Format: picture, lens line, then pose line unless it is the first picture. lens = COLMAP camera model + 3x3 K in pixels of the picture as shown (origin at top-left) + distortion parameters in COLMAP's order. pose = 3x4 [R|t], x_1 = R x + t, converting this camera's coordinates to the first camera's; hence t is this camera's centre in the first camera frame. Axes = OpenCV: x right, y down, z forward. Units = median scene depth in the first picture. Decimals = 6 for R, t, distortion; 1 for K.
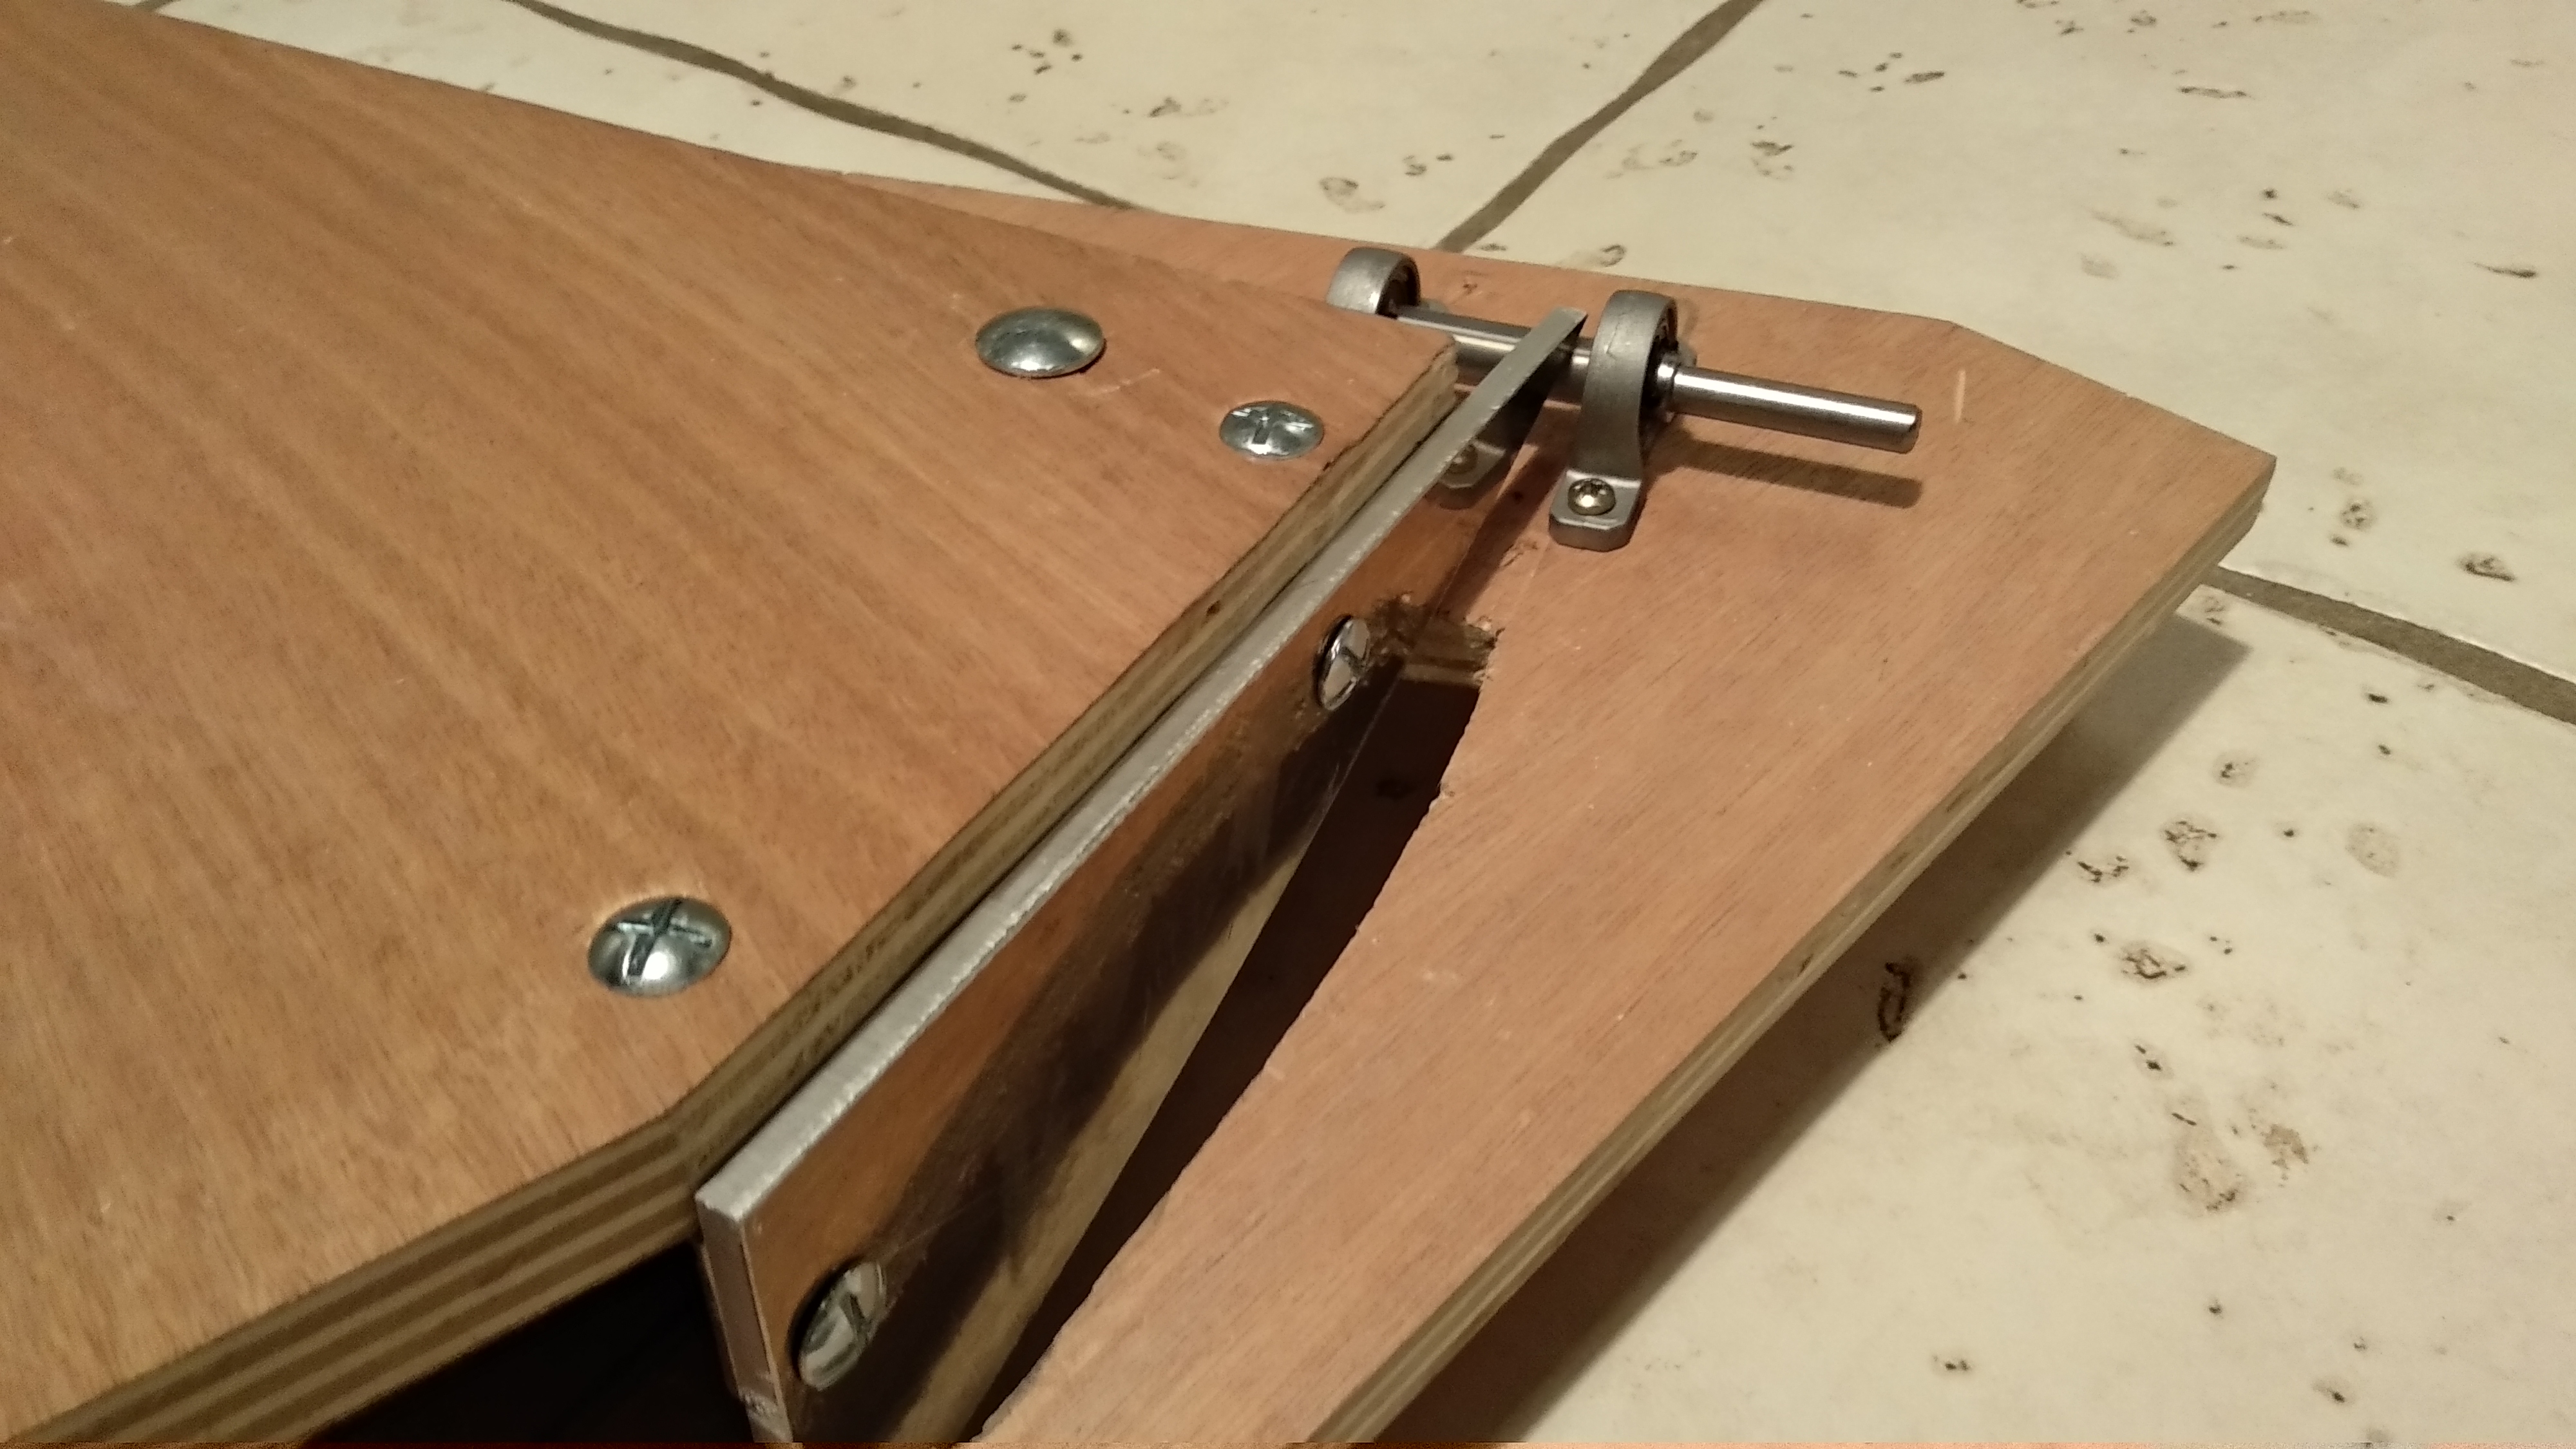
lens RADIAL K [[2078.0, 0, 1304.9], [0, 2078.0, 708.9], [0, 0, 1]] dist [0.014415, -0.046030]
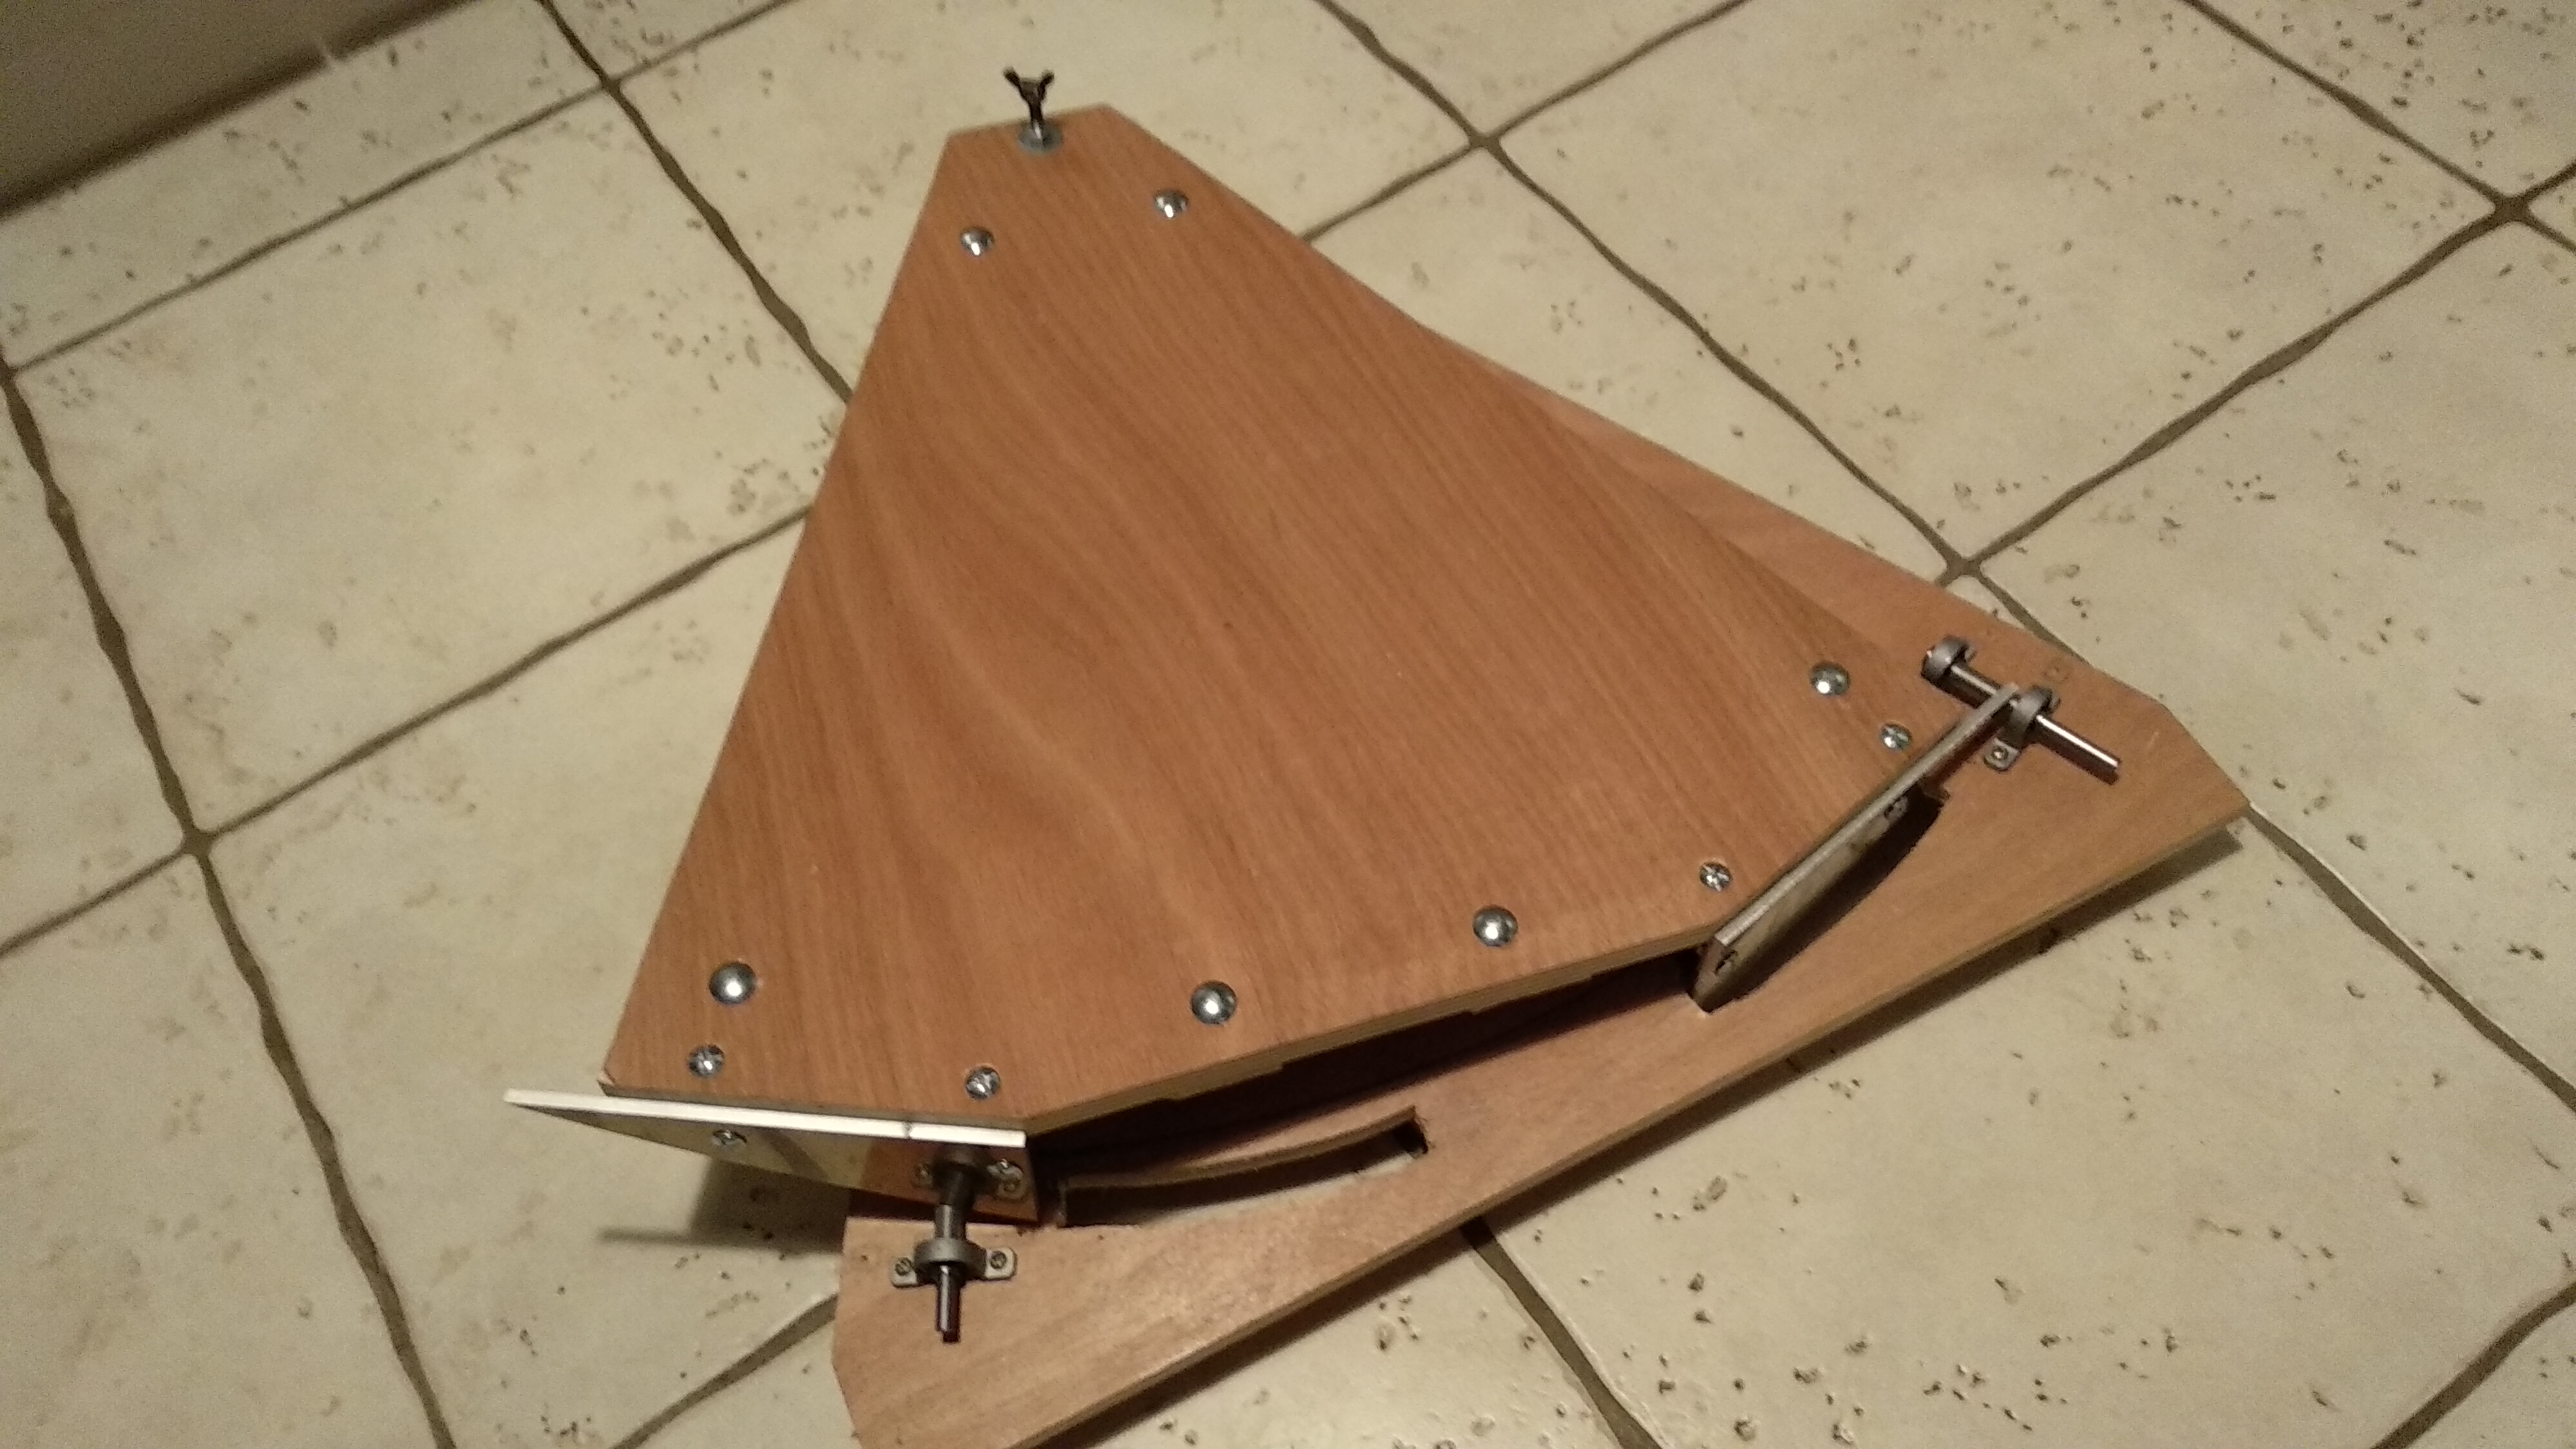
lens RADIAL K [[2078.0, 0, 1282.6], [0, 2078.0, 723.6], [0, 0, 1]] dist [0.014415, -0.046030]
pose [[0.942090, 0.266561, -0.203500, -0.223790], [-0.206068, 0.938861, 0.275820, -0.728132], [0.264581, -0.217913, 0.939421, -1.971047]]
